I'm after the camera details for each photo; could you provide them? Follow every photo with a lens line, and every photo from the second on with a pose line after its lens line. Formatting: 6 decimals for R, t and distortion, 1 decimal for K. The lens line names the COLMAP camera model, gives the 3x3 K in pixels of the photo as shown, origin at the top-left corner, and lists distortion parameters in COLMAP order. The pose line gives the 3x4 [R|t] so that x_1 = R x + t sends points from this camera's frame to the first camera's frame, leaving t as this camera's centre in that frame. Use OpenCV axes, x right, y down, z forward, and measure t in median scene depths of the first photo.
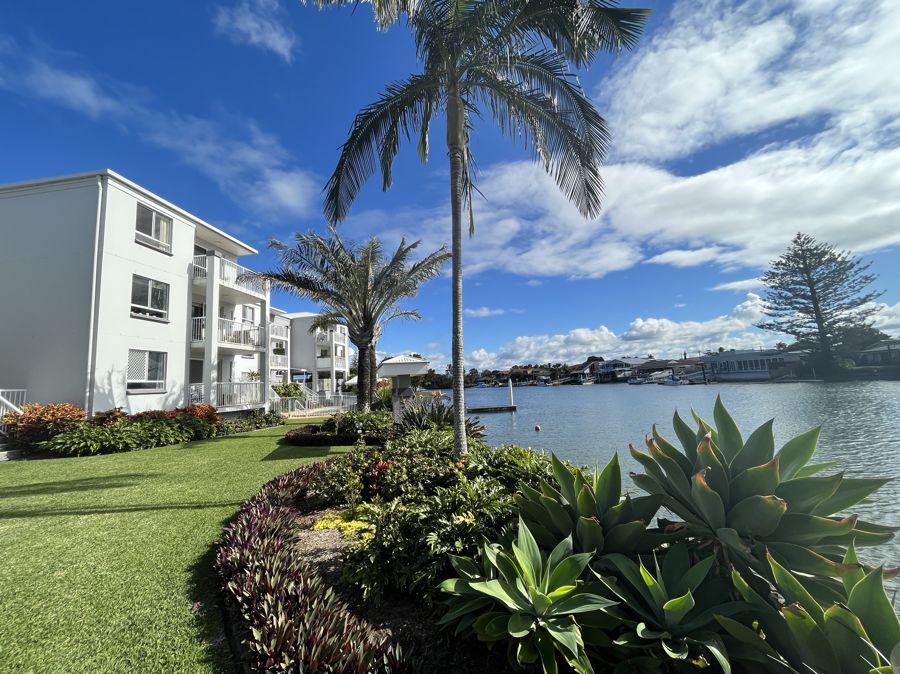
lens RADIAL K [[364.9, 0, 446.9], [0, 364.9, 337.0], [0, 0, 1]] dist [-0.000806, -0.000702]
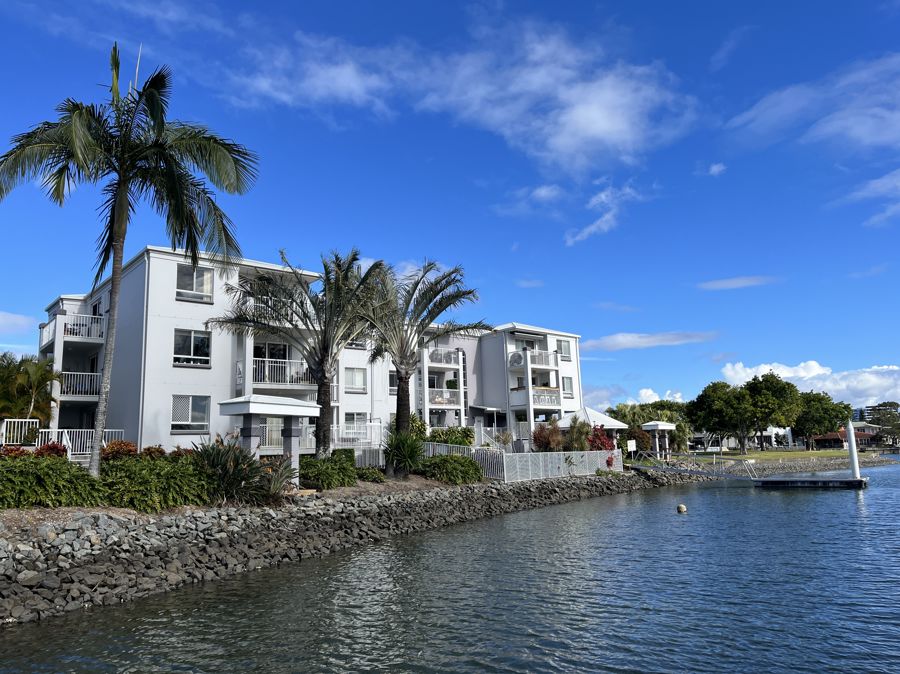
lens RADIAL K [[678.7, 0, 446.3], [0, 678.7, 339.8], [0, 0, 1]] dist [0.081270, -0.107684]
pose [[0.718284, -0.088048, -0.690156, 0.797926], [0.081030, 0.995796, -0.042708, 0.013967], [0.691015, -0.025247, 0.722399, 0.025508]]
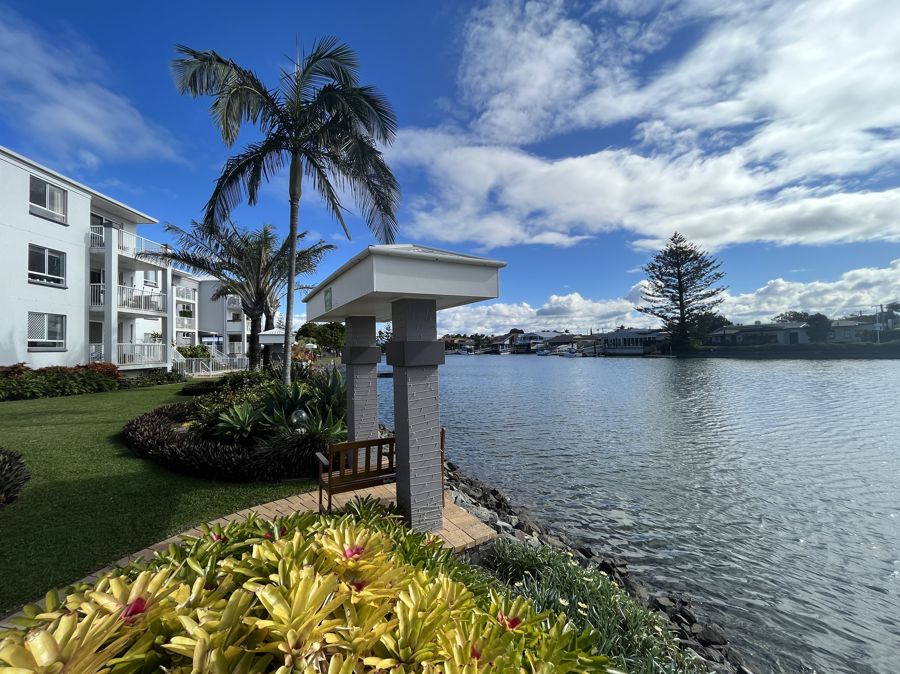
lens RADIAL K [[364.9, 0, 446.9], [0, 364.9, 337.0], [0, 0, 1]] dist [-0.000806, -0.000702]
pose [[0.983737, 0.036037, 0.175960, 0.130493], [-0.051646, 0.995046, 0.084946, -0.032742], [-0.172027, -0.092652, 0.980725, -0.211878]]
